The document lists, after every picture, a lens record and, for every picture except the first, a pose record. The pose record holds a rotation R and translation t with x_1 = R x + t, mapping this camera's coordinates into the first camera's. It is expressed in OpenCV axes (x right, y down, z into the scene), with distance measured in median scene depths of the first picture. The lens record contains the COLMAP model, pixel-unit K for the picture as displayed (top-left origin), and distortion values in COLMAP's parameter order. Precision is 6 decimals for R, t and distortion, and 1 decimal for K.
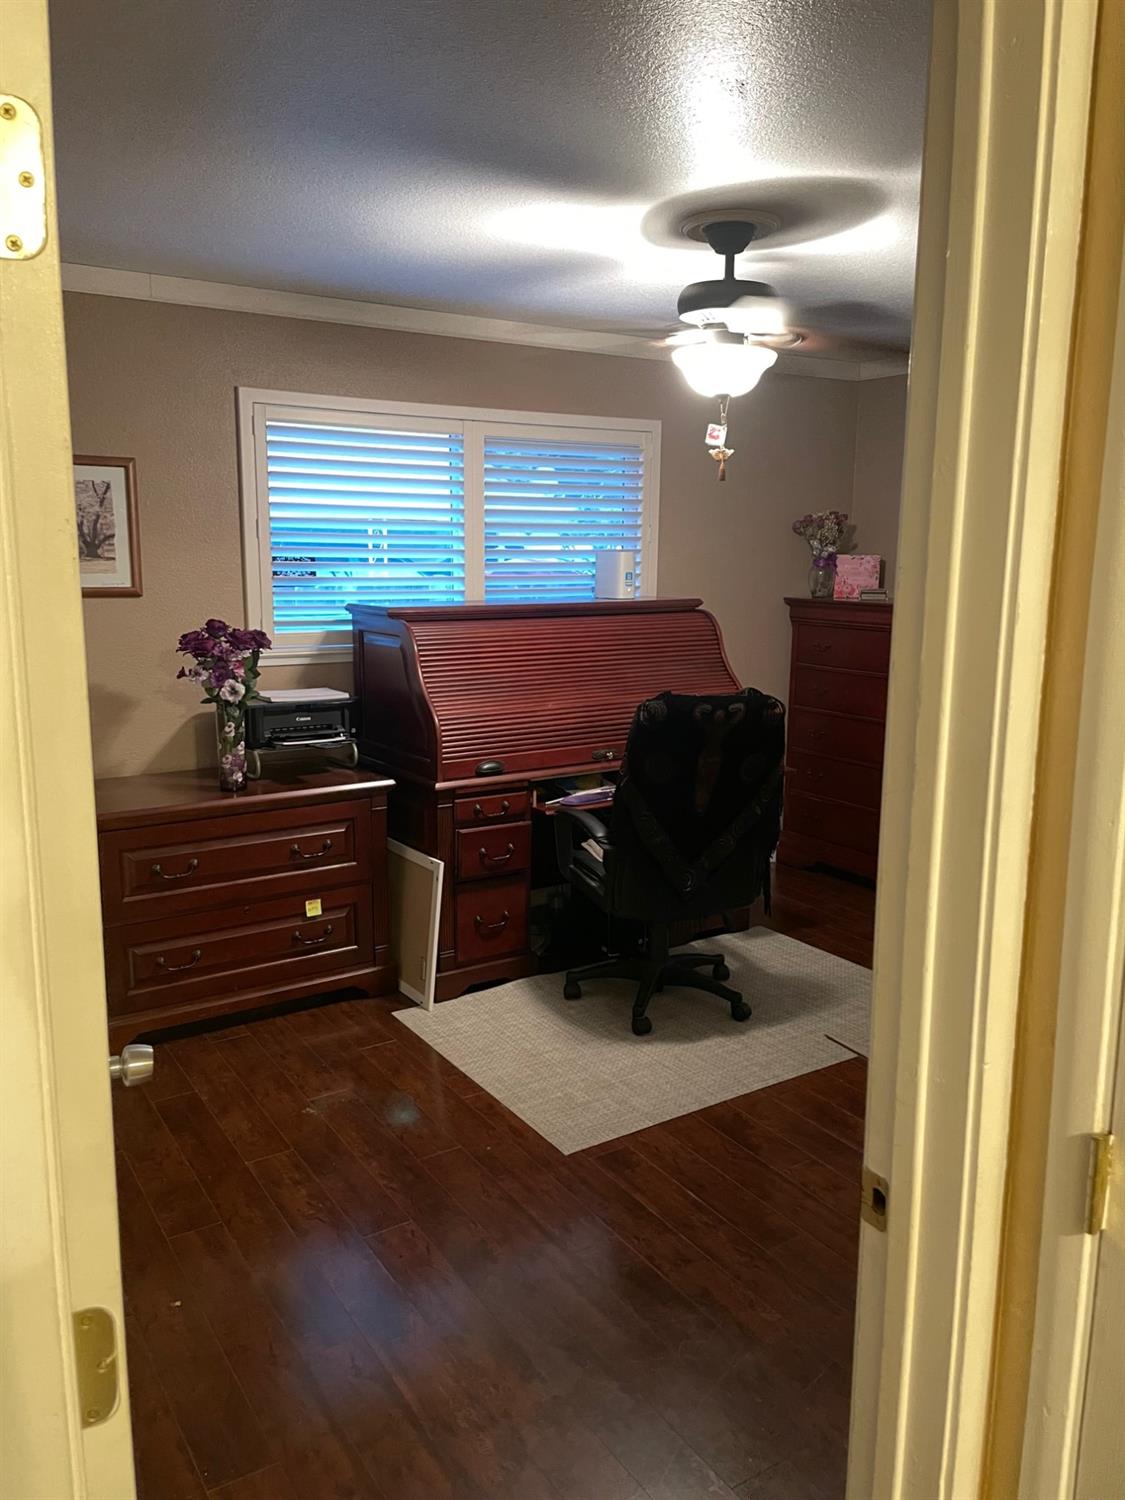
lens RADIAL K [[1146.5, 0, 561.9], [0, 1146.5, 749.1], [0, 0, 1]] dist [0.068574, -0.060713]
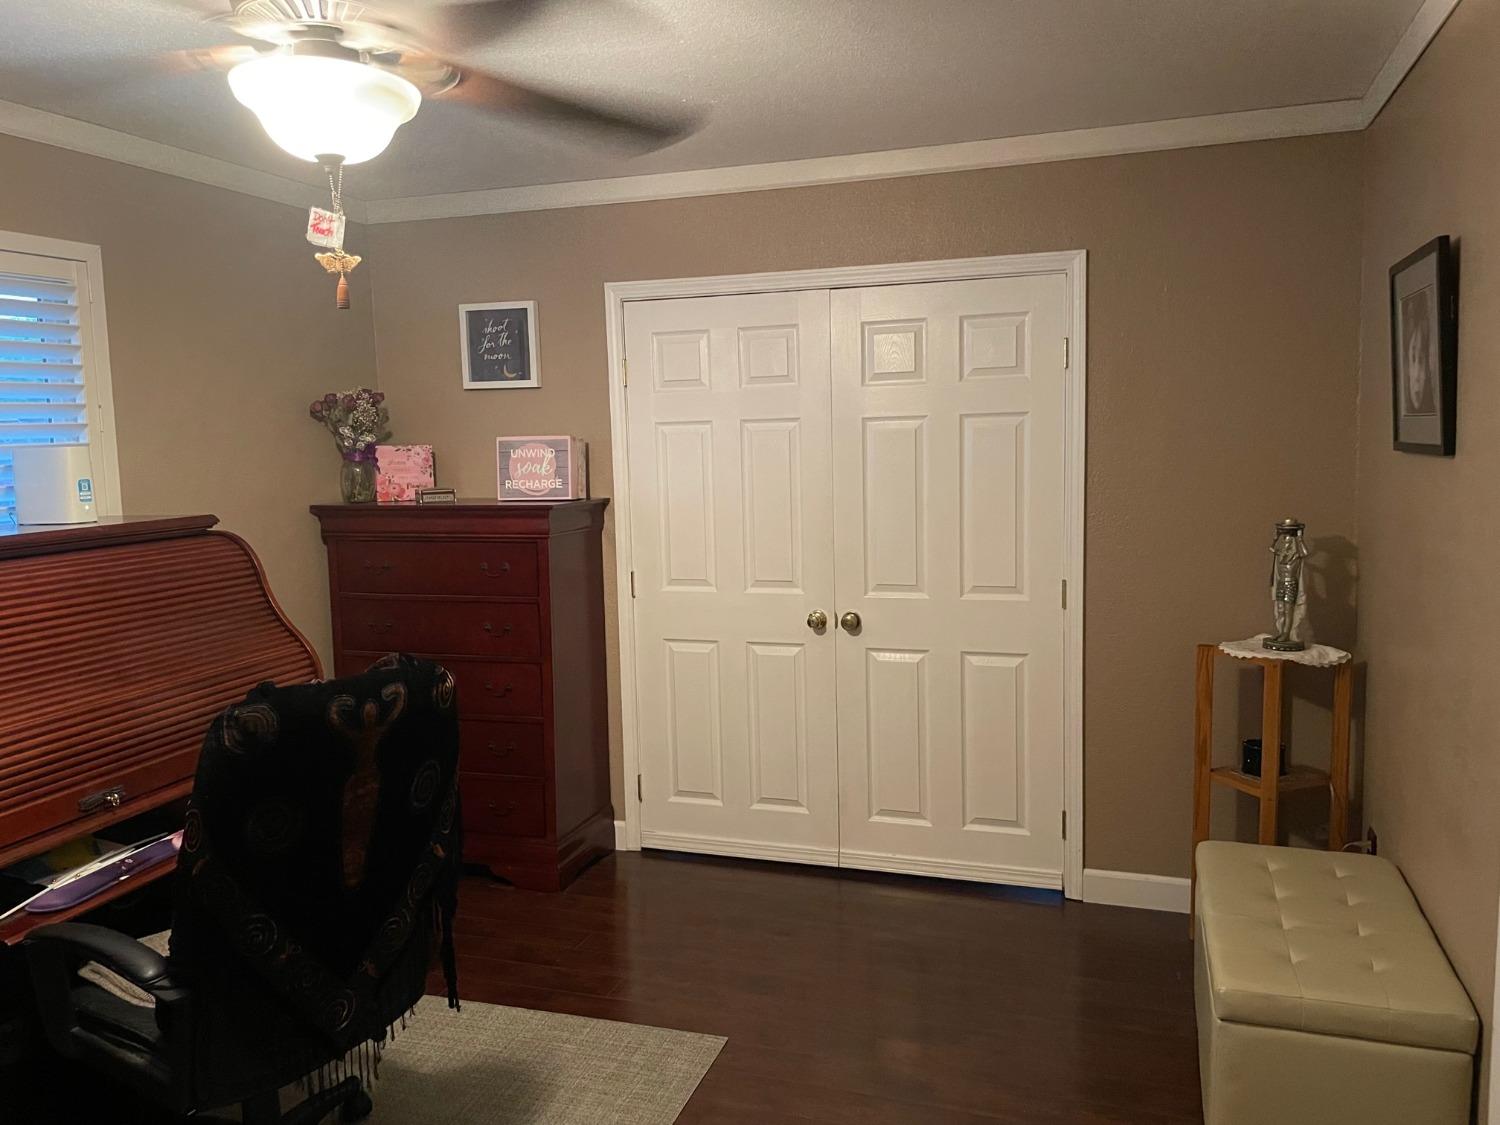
lens RADIAL K [[1146.5, 0, 756.9], [0, 1146.5, 568.9], [0, 0, 1]] dist [0.068574, -0.060713]
pose [[0.783675, -0.098162, 0.613366, -0.051036], [0.139071, 0.990096, -0.019232, -0.051733], [-0.605403, 0.100373, 0.789565, 0.341213]]
